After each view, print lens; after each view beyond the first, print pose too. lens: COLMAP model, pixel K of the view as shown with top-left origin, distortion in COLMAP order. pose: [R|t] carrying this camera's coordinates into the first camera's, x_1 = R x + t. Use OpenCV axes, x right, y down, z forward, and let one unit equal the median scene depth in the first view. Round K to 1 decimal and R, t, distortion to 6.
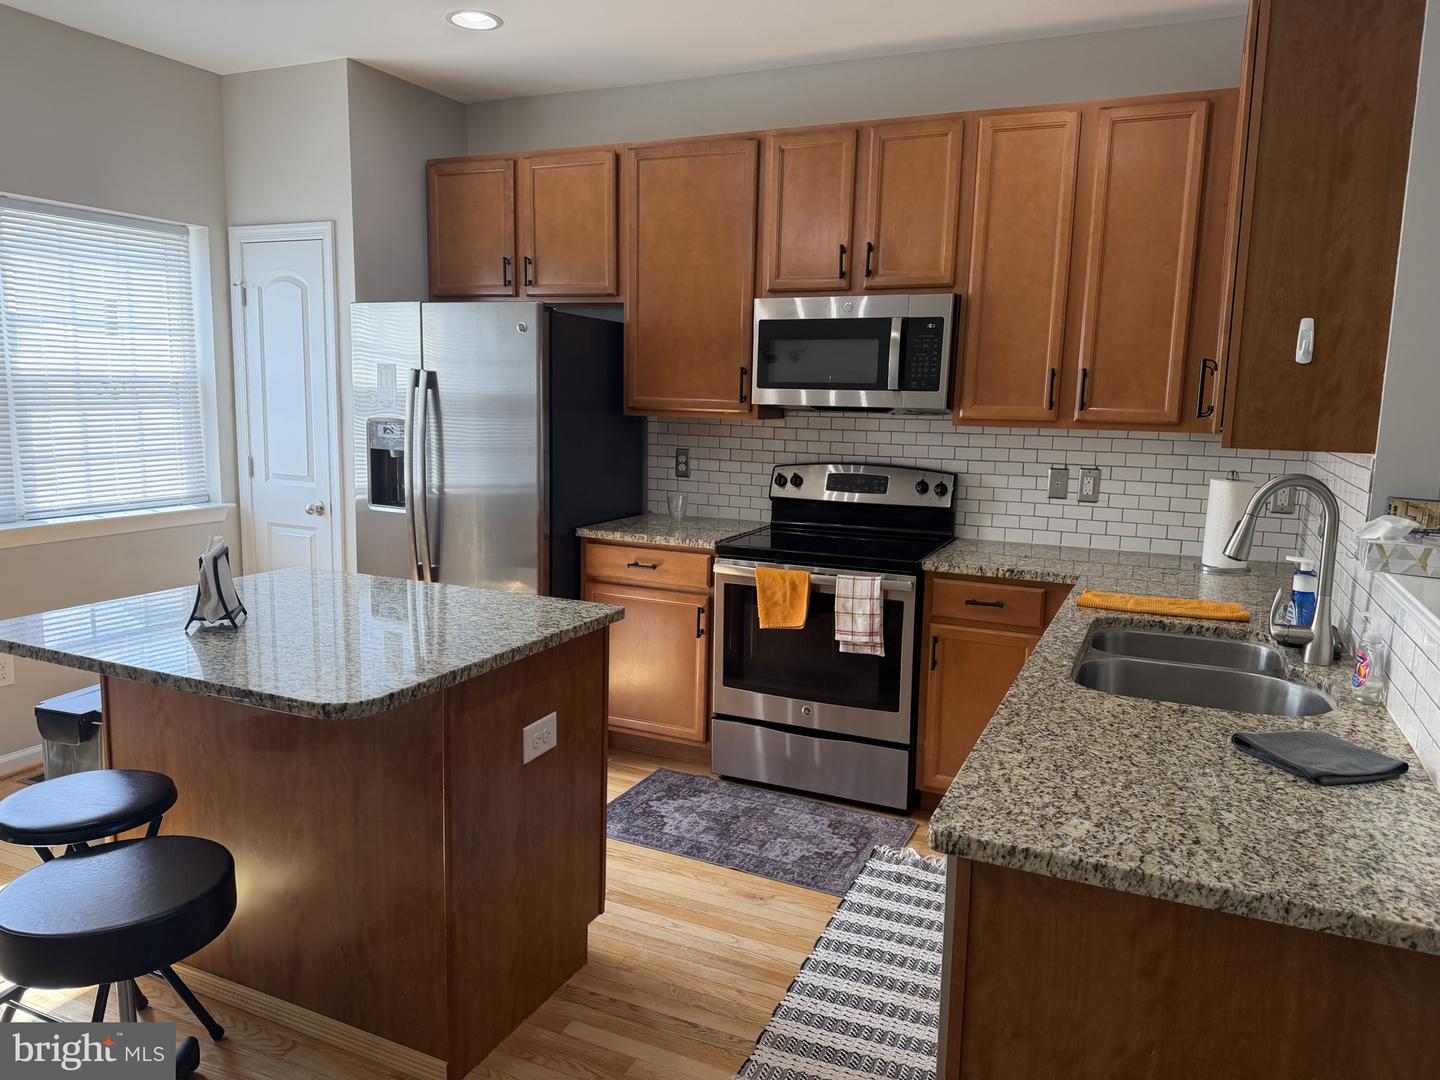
lens RADIAL K [[1007.8, 0, 729.7], [0, 1007.8, 538.9], [0, 0, 1]] dist [0.073339, -0.094401]
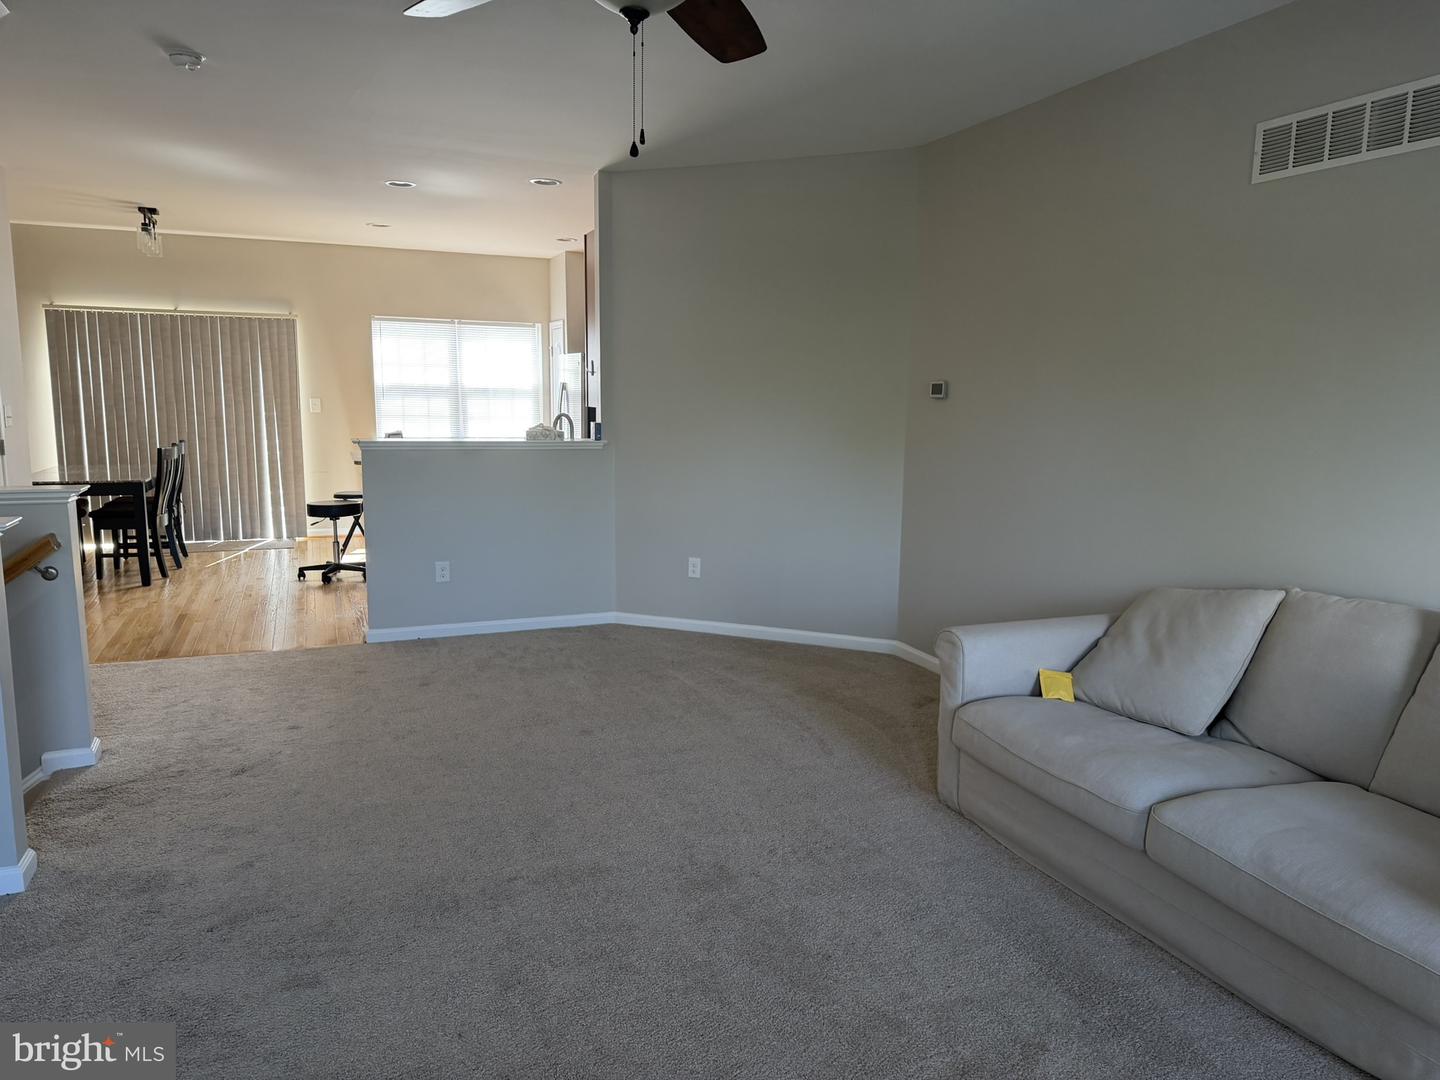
lens RADIAL K [[1007.8, 0, 736.3], [0, 1007.8, 528.9], [0, 0, 1]] dist [0.073339, -0.094401]
pose [[0.731860, 0.083516, -0.676318, 1.549427], [-0.096941, 0.995128, 0.017984, 0.090389], [0.674524, 0.052401, 0.736391, -0.435276]]
